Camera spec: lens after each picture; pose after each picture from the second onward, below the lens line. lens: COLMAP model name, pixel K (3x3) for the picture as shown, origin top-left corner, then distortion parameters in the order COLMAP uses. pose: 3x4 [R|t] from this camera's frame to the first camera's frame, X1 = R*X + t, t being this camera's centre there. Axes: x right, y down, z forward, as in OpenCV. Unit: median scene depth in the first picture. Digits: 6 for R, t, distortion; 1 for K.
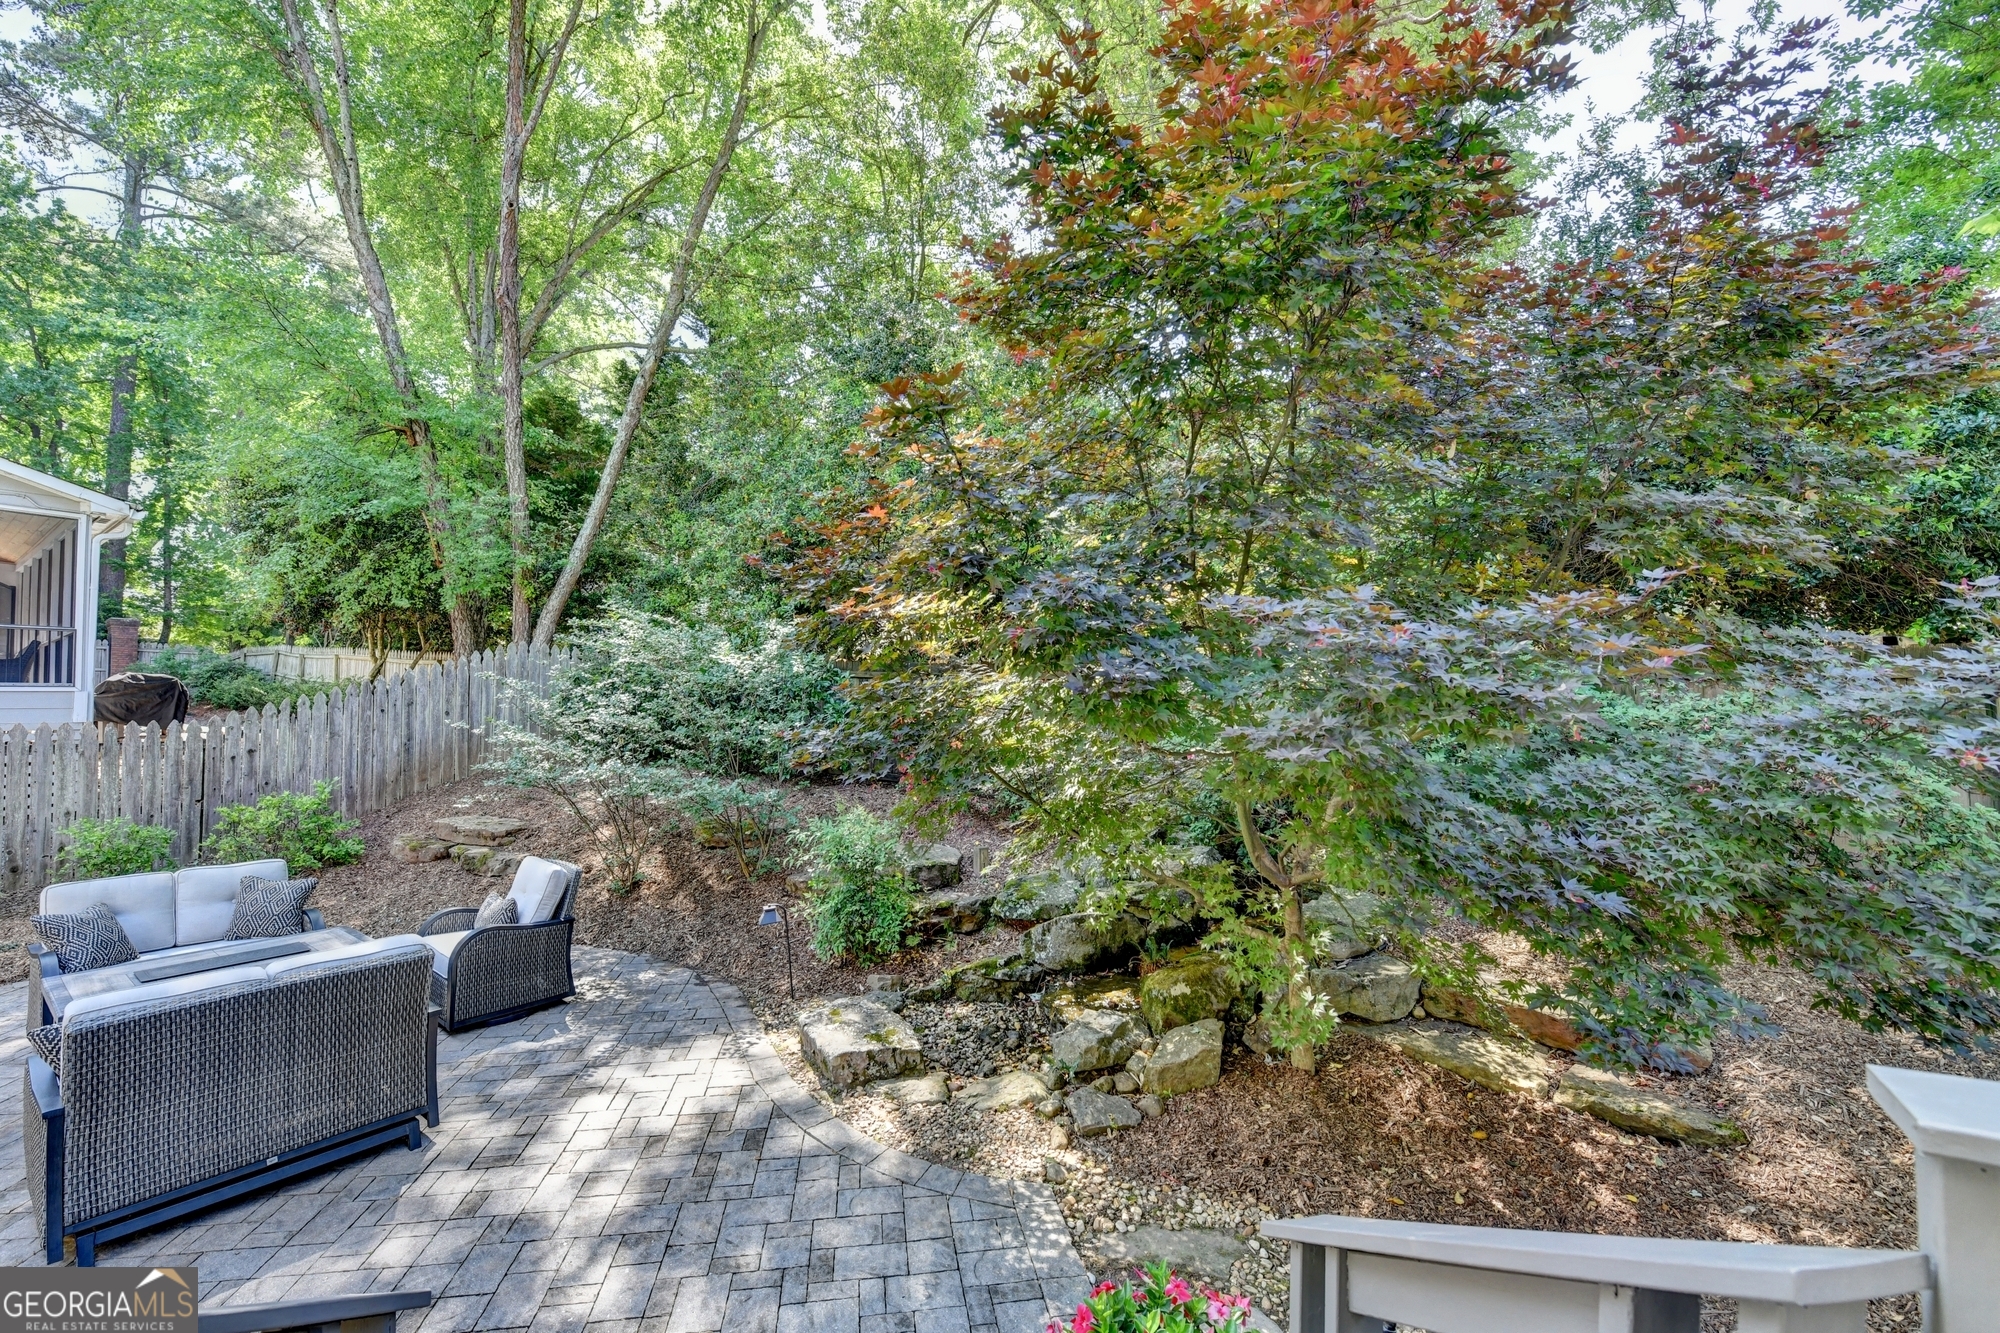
lens RADIAL K [[804.5, 0, 983.1], [0, 804.5, 668.4], [0, 0, 1]] dist [-0.018233, -0.000706]
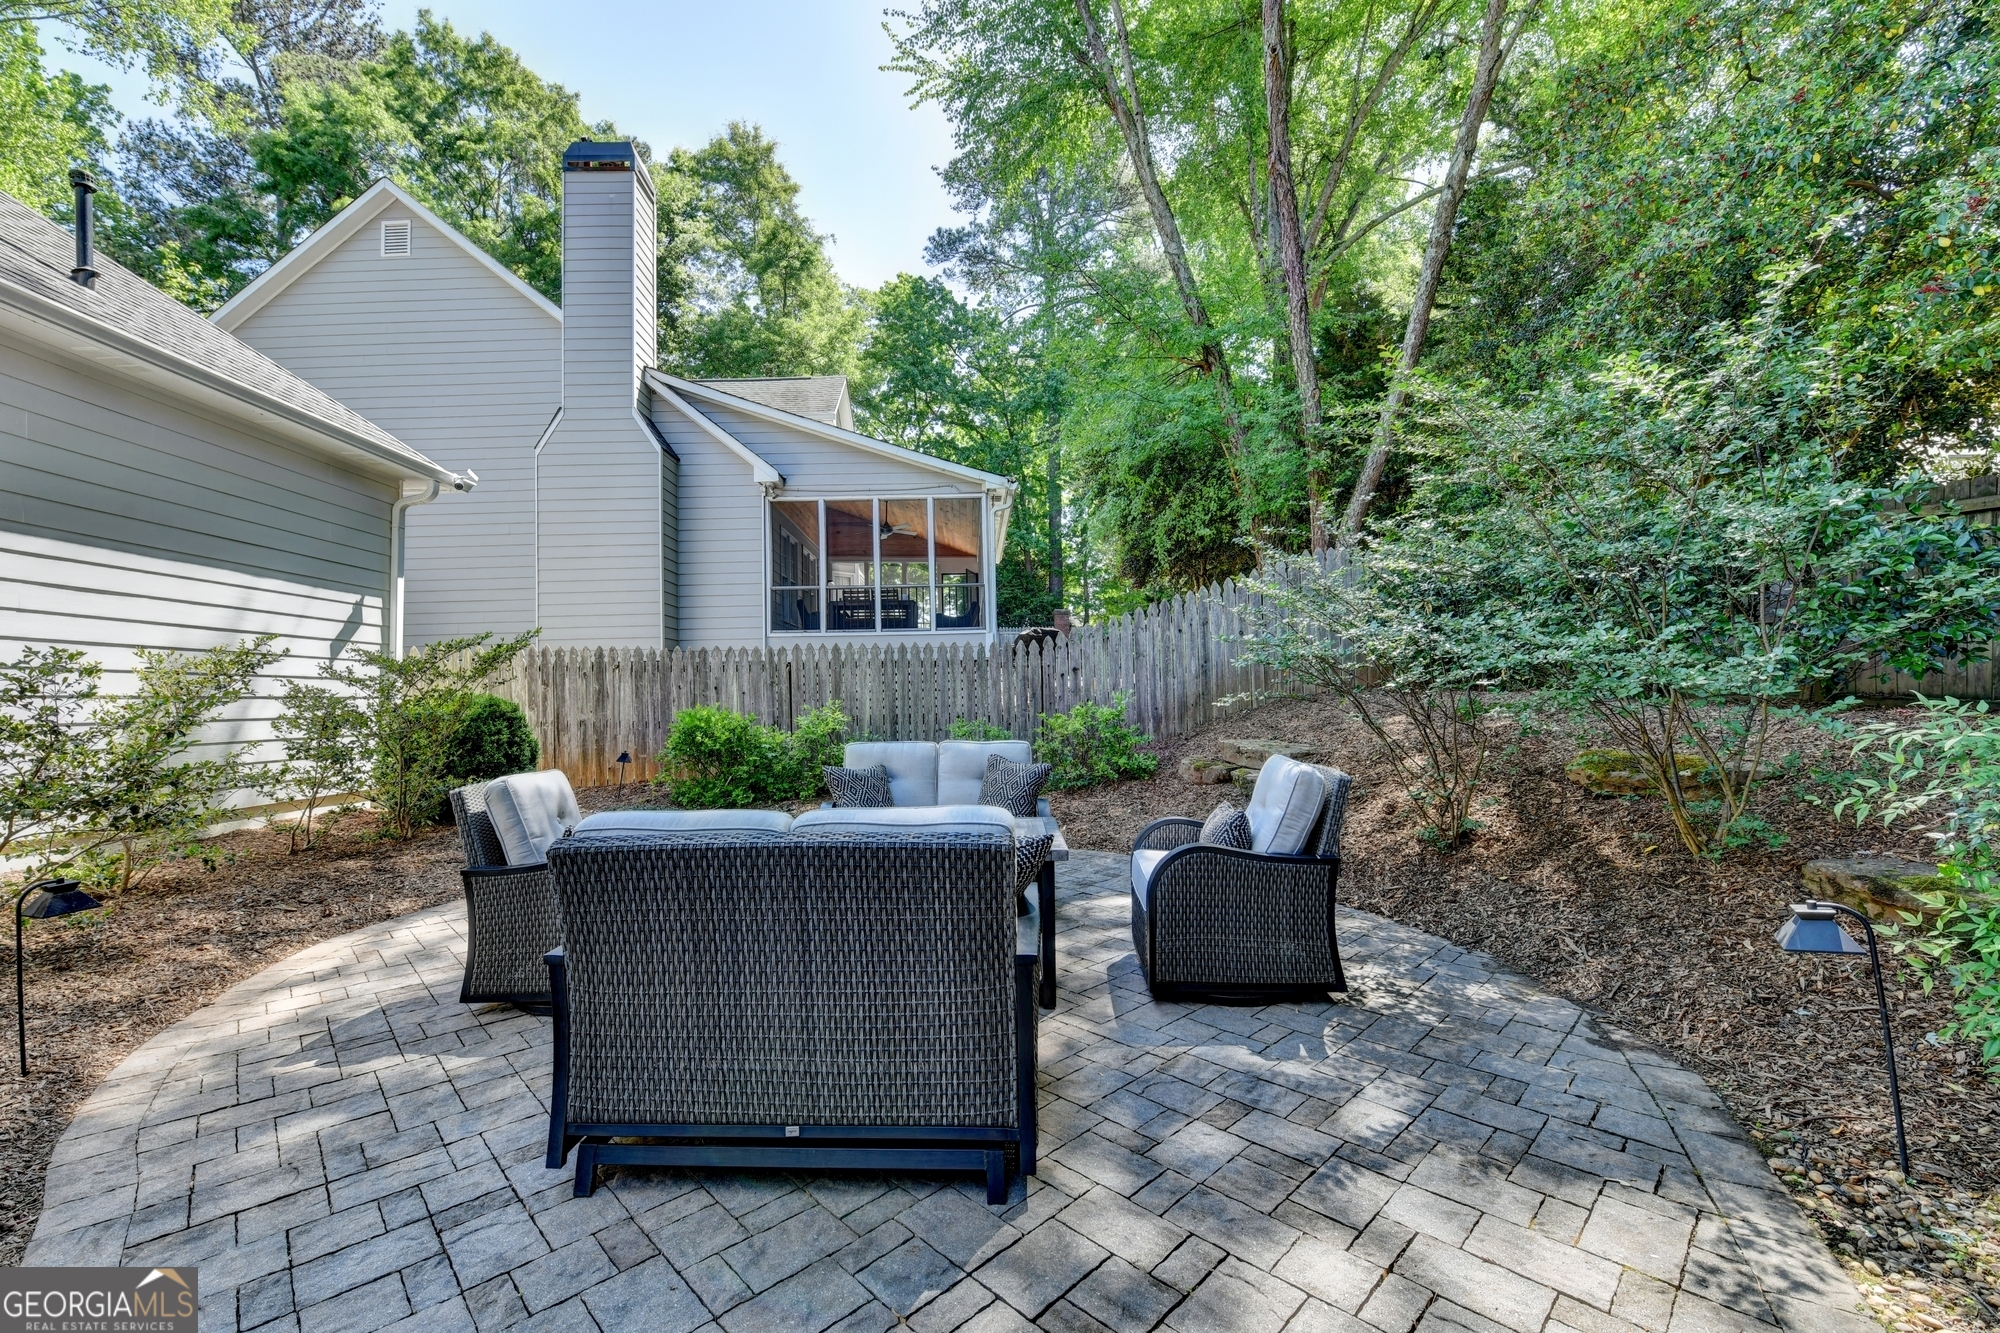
lens RADIAL K [[801.0, 0, 980.2], [0, 801.0, 668.1], [0, 0, 1]] dist [-0.018159, -0.000981]
pose [[0.564737, -0.031846, -0.824656, -0.132152], [0.049783, 0.998750, -0.004477, 0.121768], [0.823768, -0.038525, 0.565616, 0.344496]]
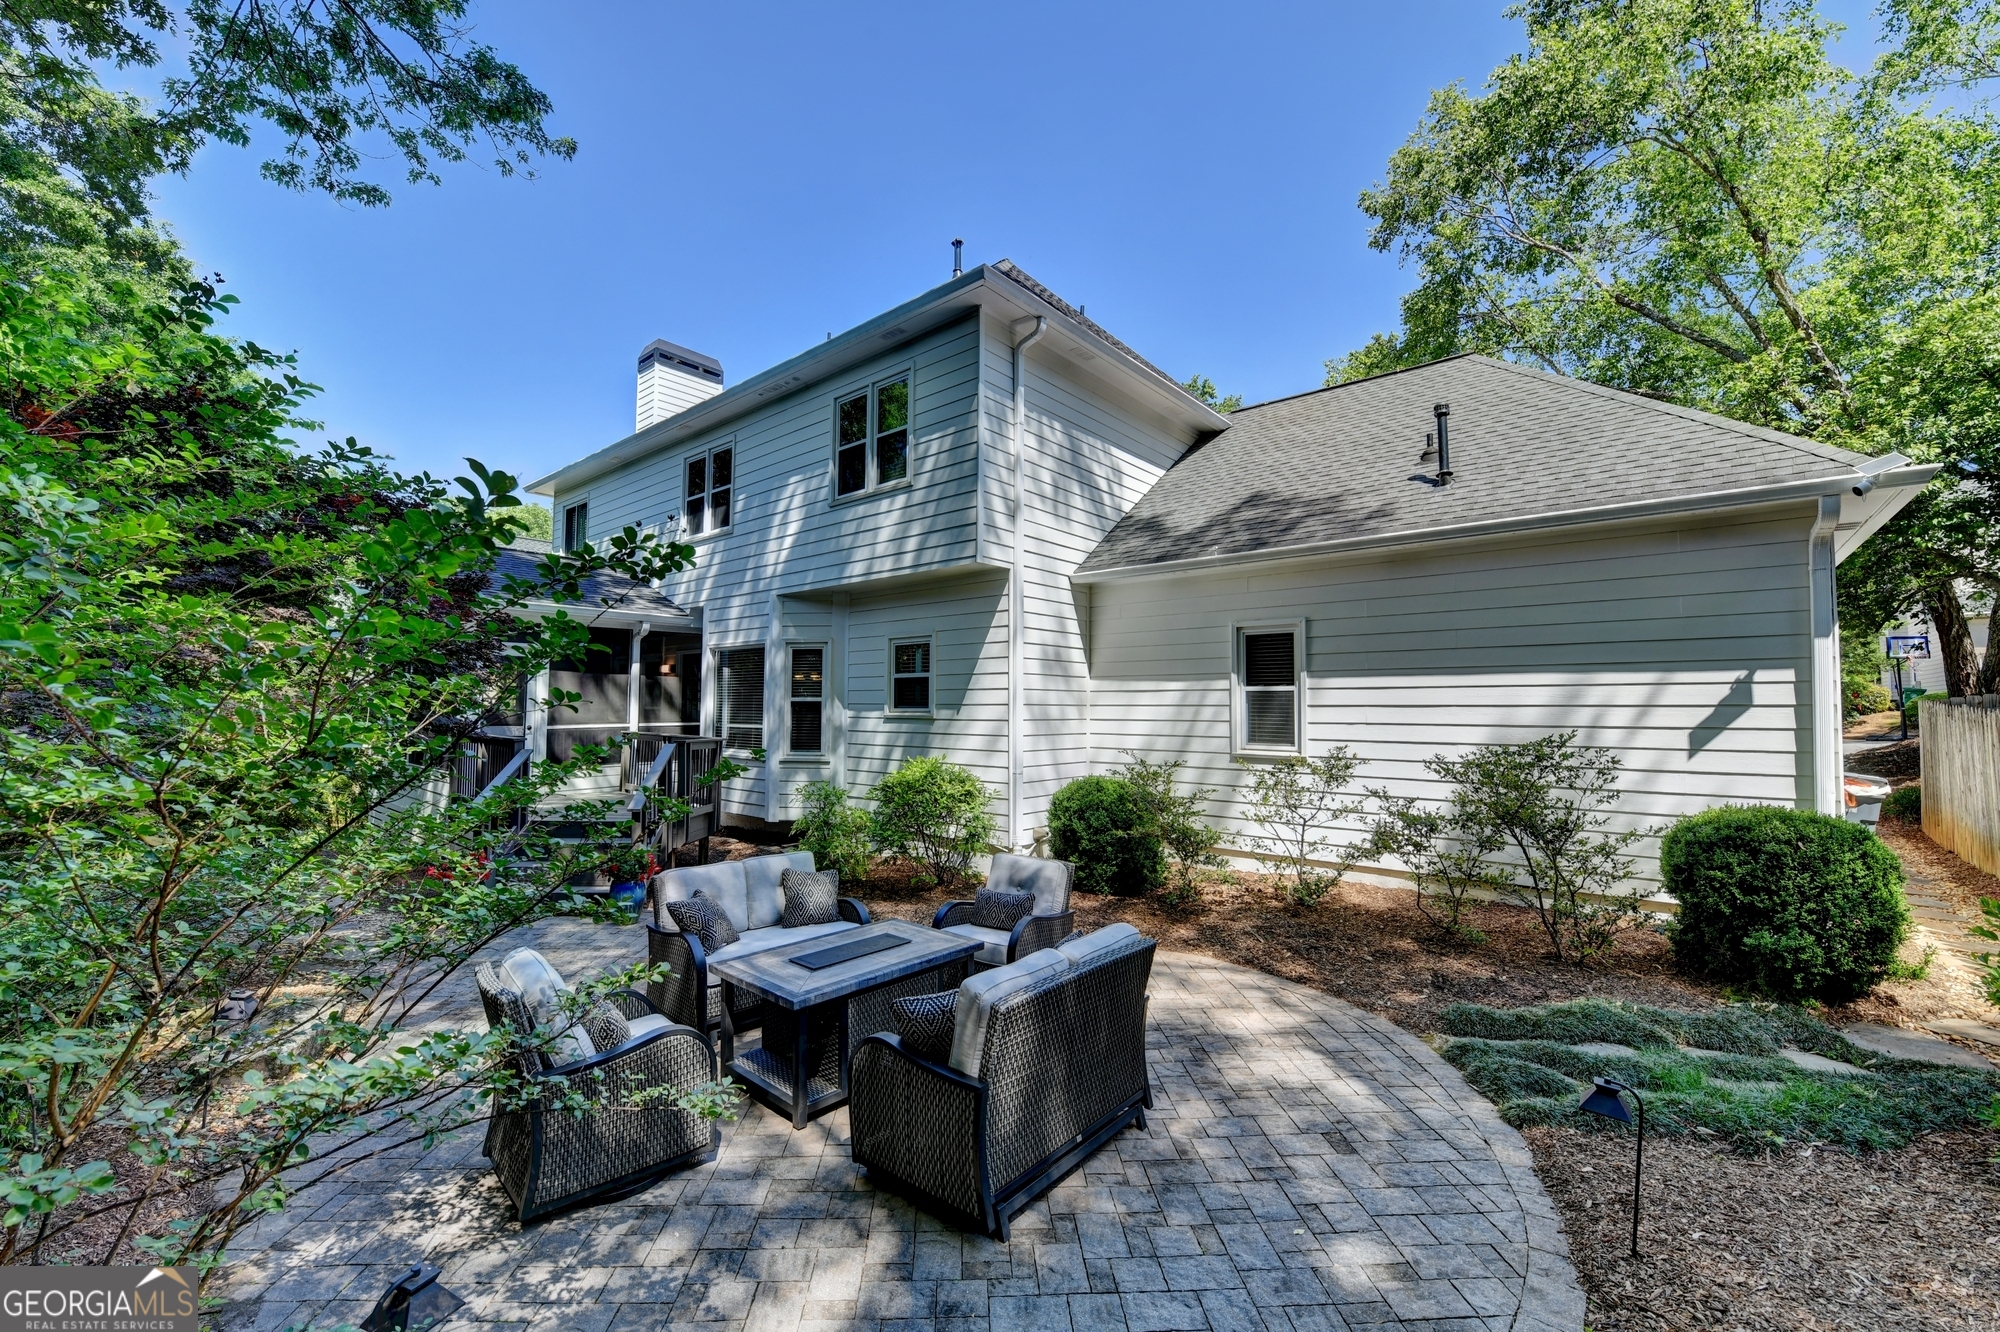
lens RADIAL K [[801.0, 0, 980.2], [0, 801.0, 667.6], [0, 0, 1]] dist [-0.018159, -0.000981]
pose [[-0.991826, 0.014666, 0.126754, -0.725443], [0.002282, 0.995253, -0.097296, 0.059198], [-0.127579, -0.096211, -0.987151, 1.180980]]
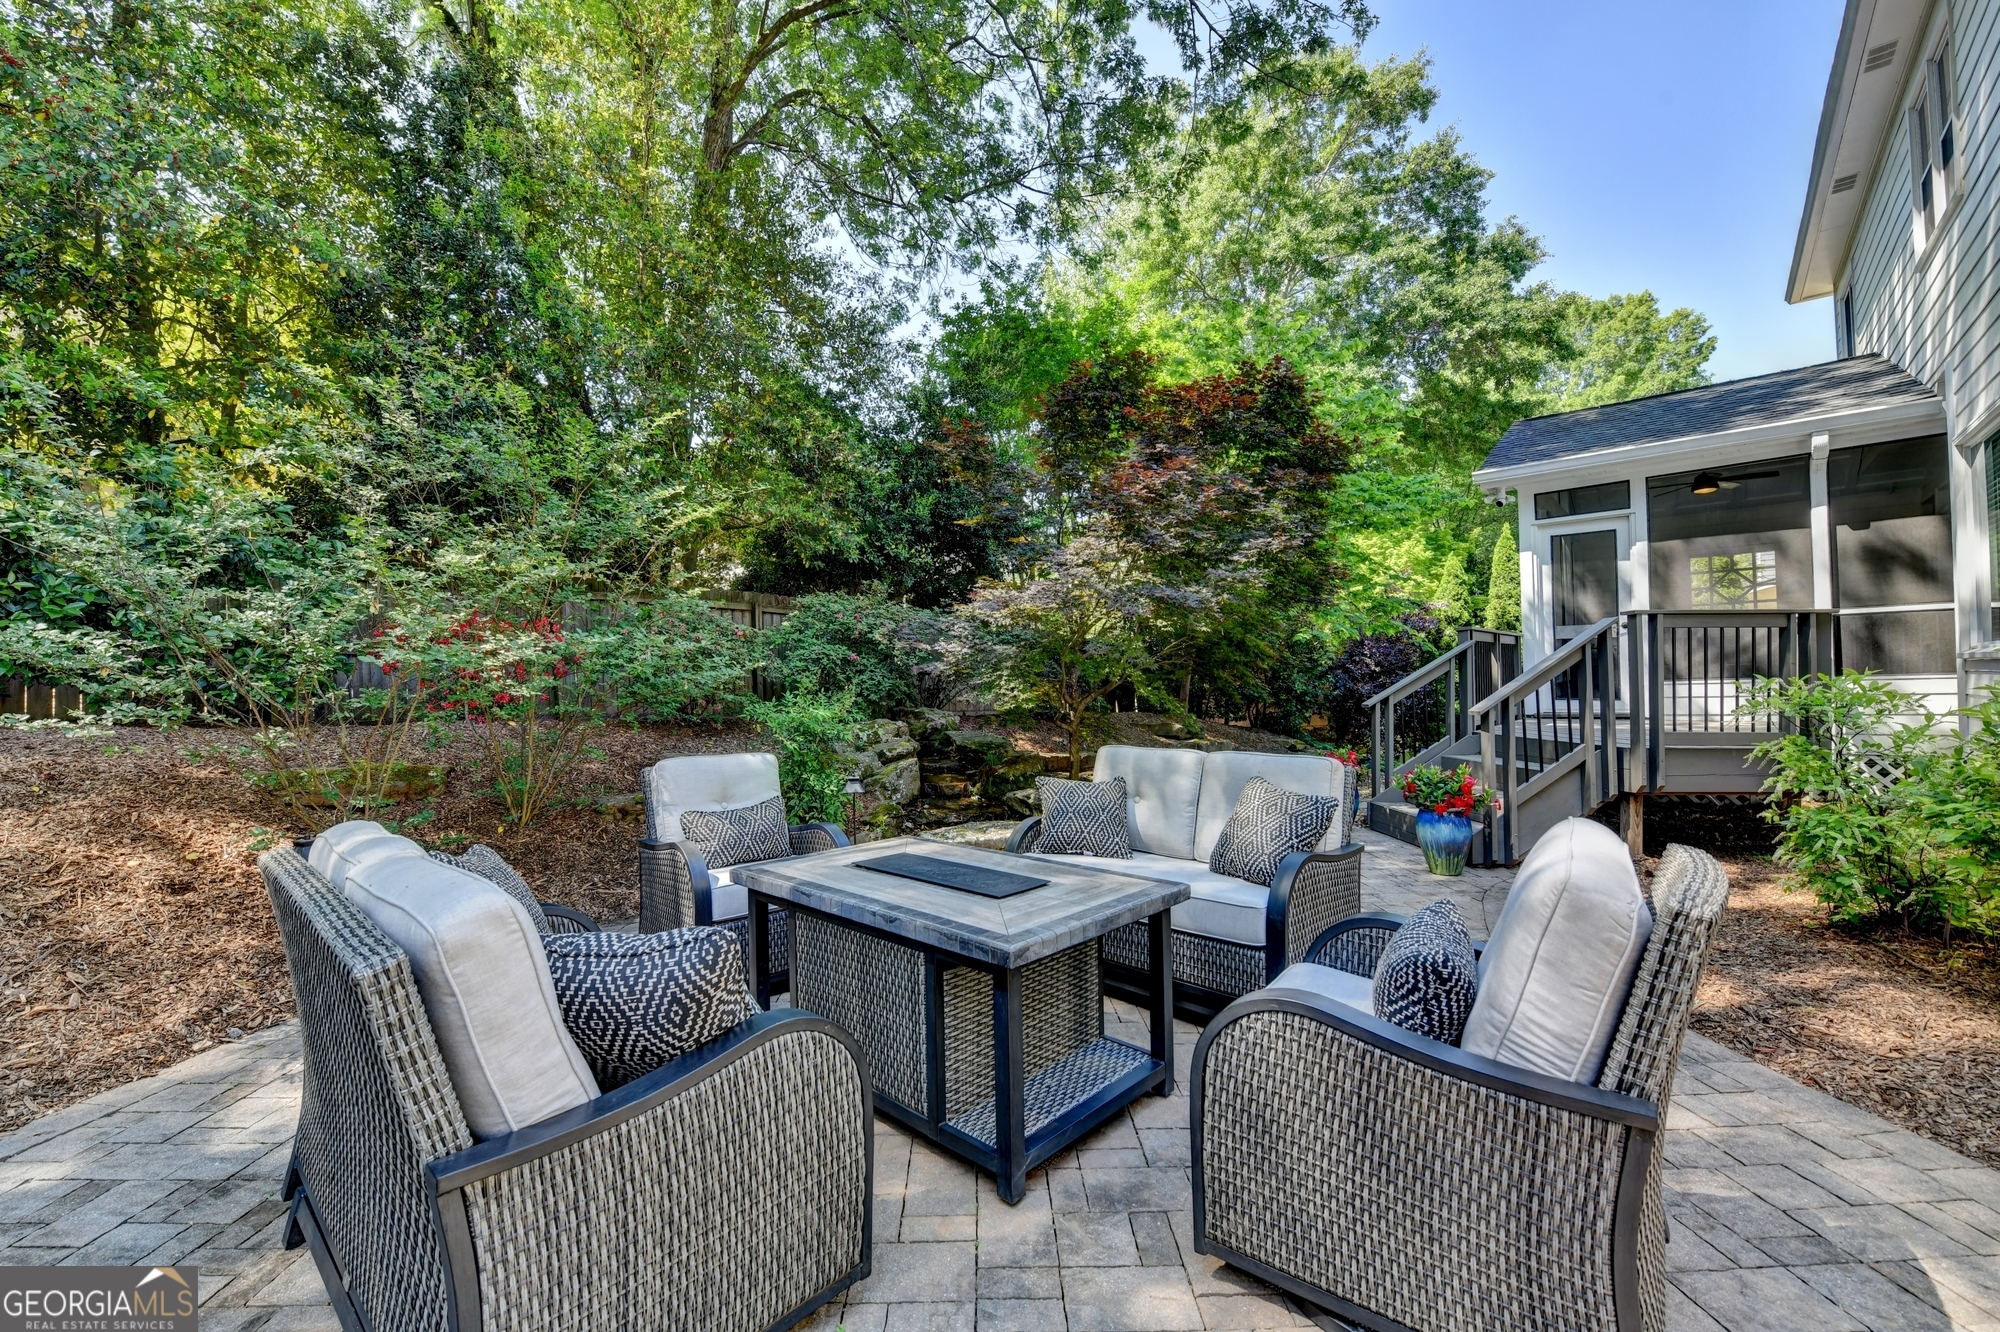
lens RADIAL K [[801.0, 0, 980.2], [0, 801.0, 667.6], [0, 0, 1]] dist [-0.018159, -0.000981]
pose [[0.148700, 0.028856, 0.988461, -0.895602], [-0.026495, 0.999332, -0.025187, 0.133119], [-0.988527, -0.022444, 0.149365, 0.507144]]
